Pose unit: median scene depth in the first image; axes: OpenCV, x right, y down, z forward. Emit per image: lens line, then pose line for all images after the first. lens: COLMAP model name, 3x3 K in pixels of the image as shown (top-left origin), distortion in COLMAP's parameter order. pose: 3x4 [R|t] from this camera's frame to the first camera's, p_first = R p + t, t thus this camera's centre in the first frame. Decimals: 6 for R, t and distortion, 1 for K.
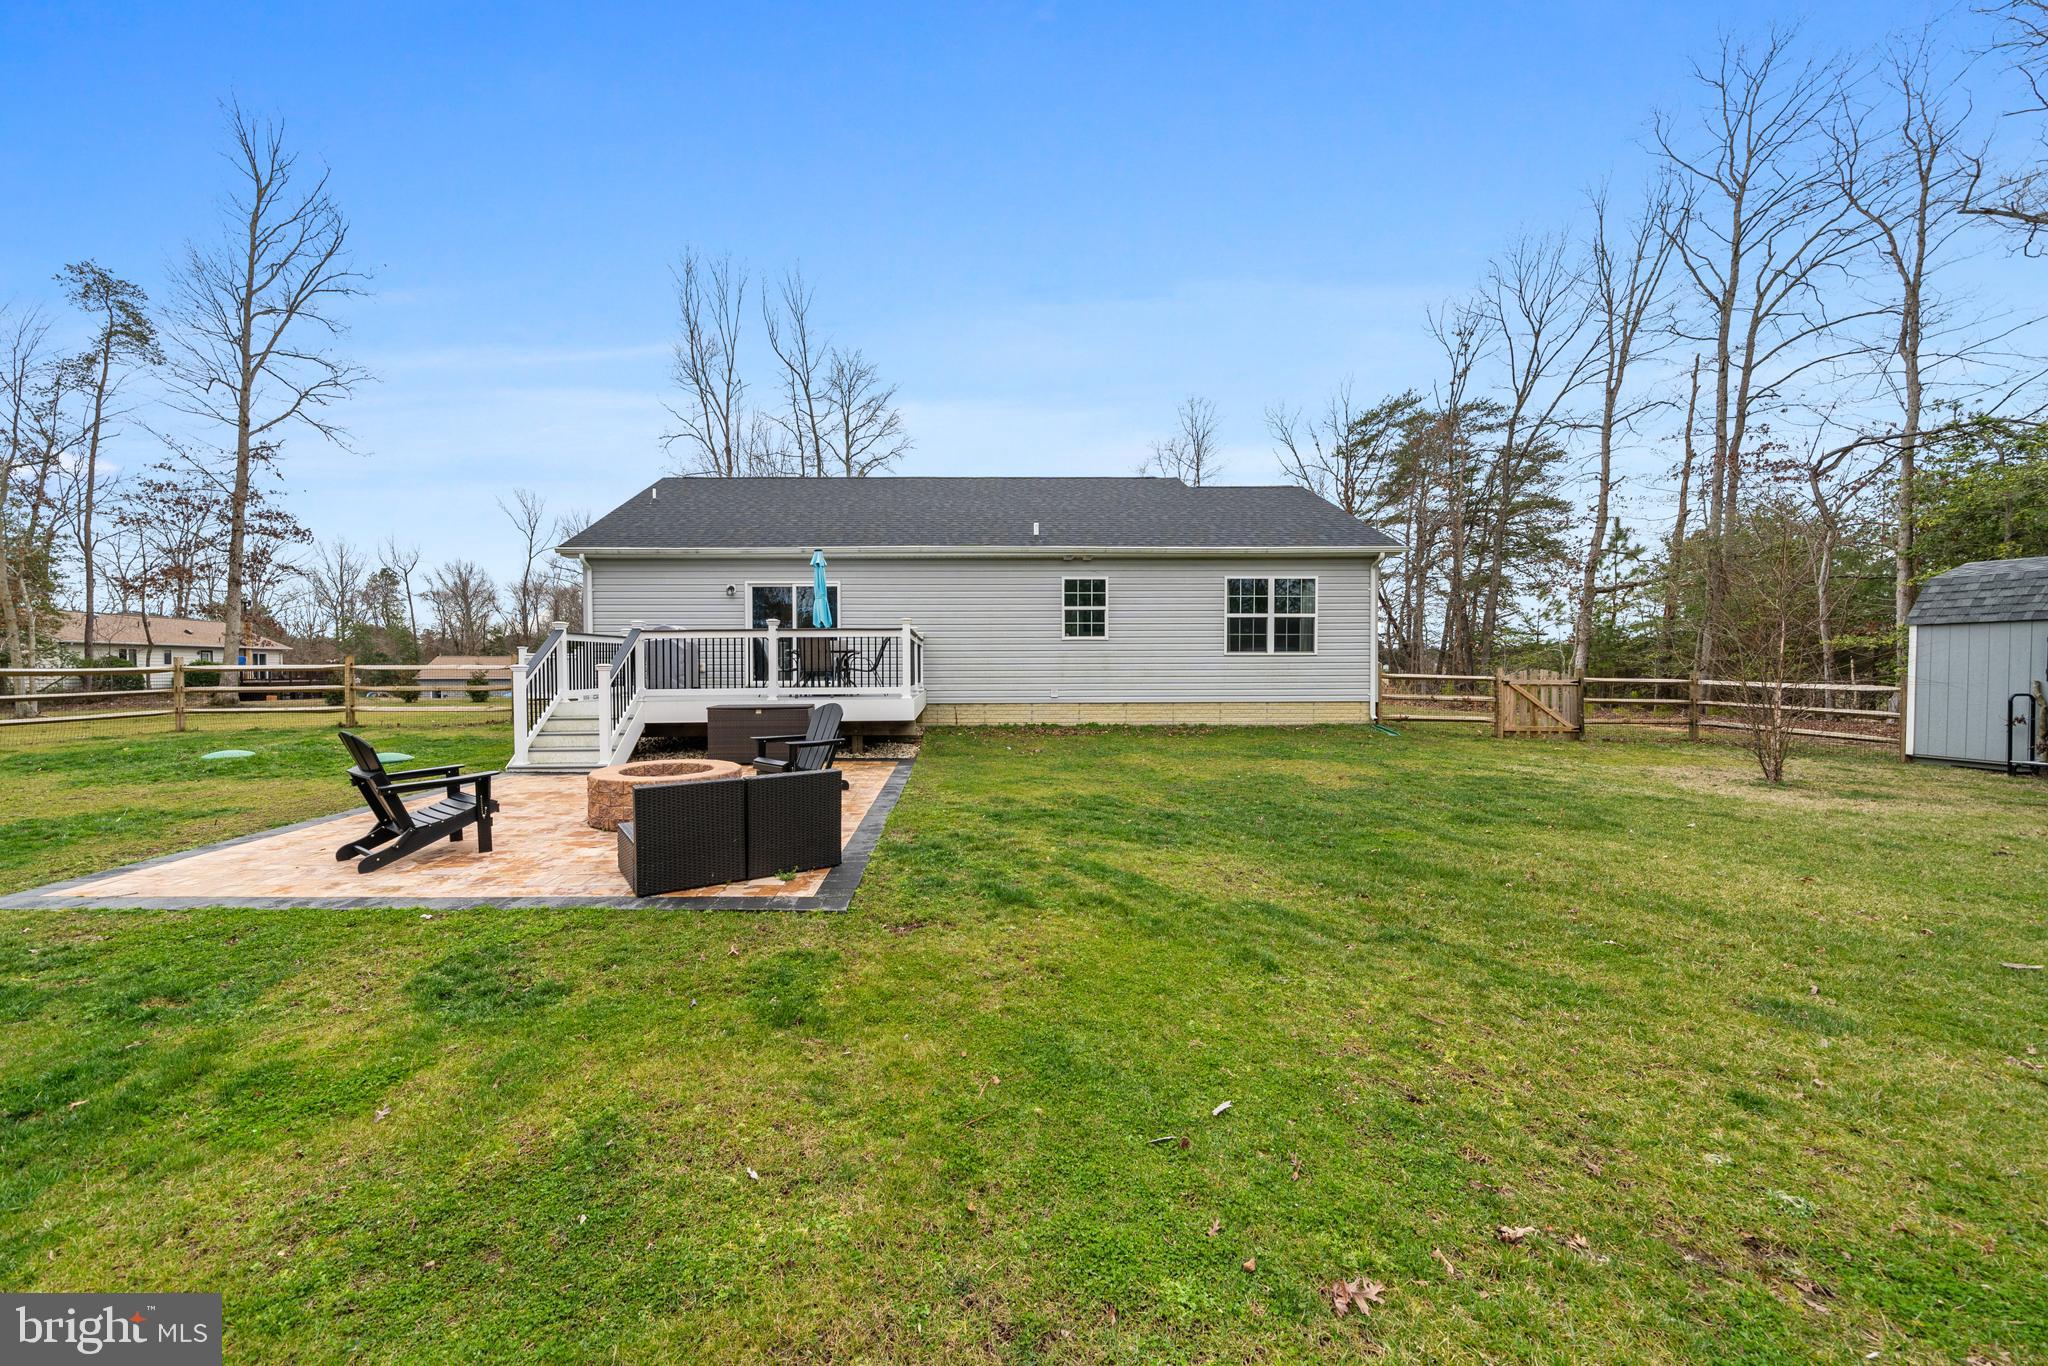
lens RADIAL K [[737.6, 0, 953.0], [0, 737.6, 680.5], [0, 0, 1]] dist [-0.005979, 0.000110]
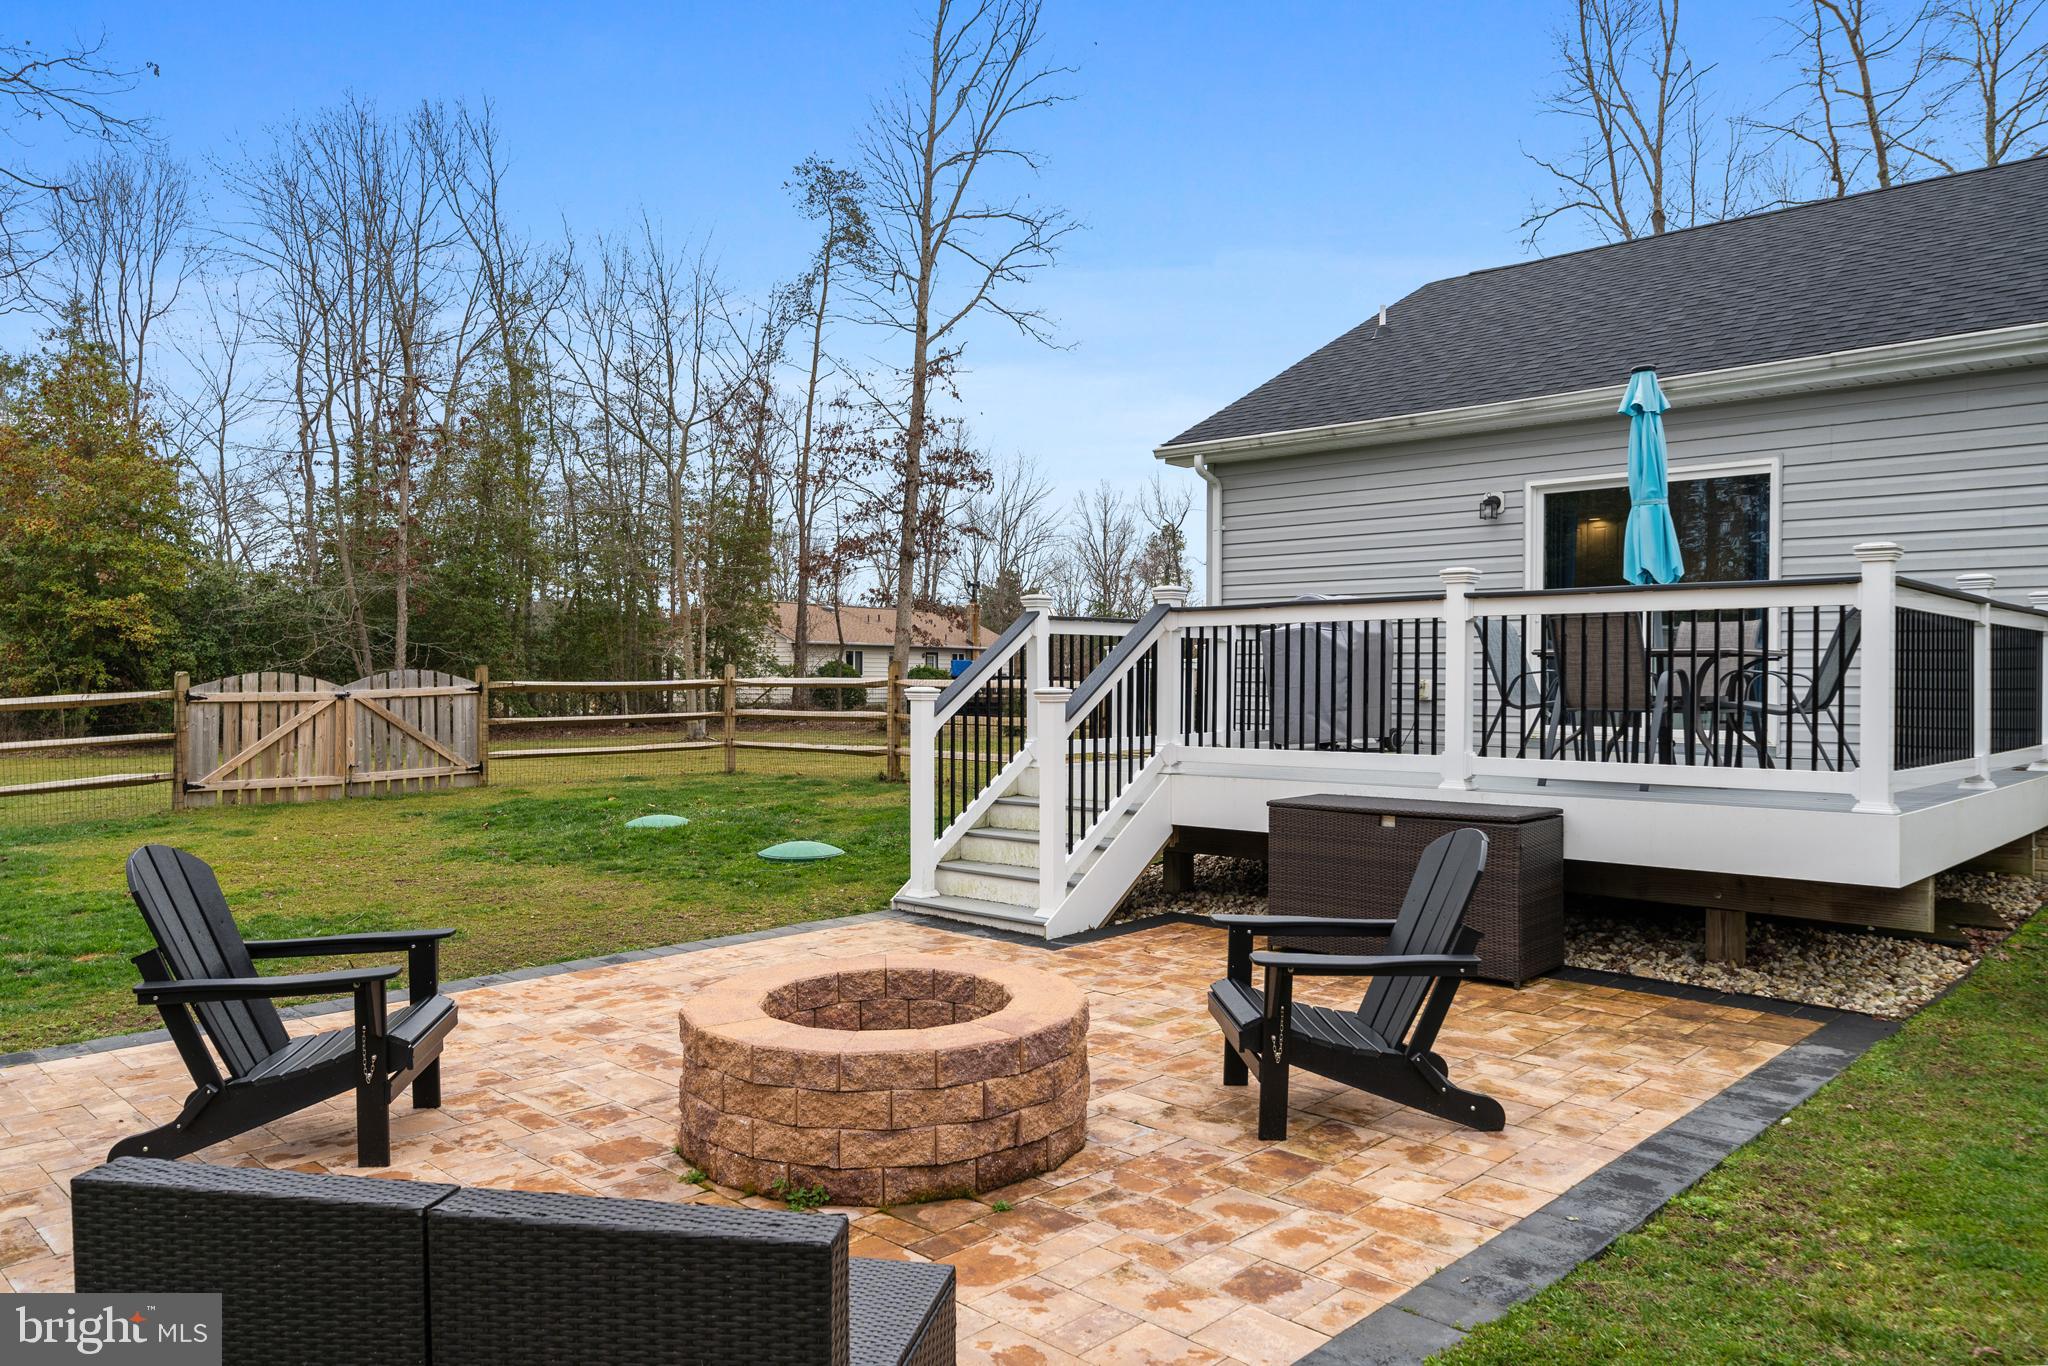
lens RADIAL K [[1398.3, 0, 1033.1], [0, 1398.3, 674.7], [0, 0, 1]] dist [-0.000639, 0.003991]
pose [[0.722558, 0.005431, -0.691289, 0.057357], [-0.020321, 0.999704, -0.013385, -0.011343], [0.691012, 0.023719, 0.722454, 0.248479]]
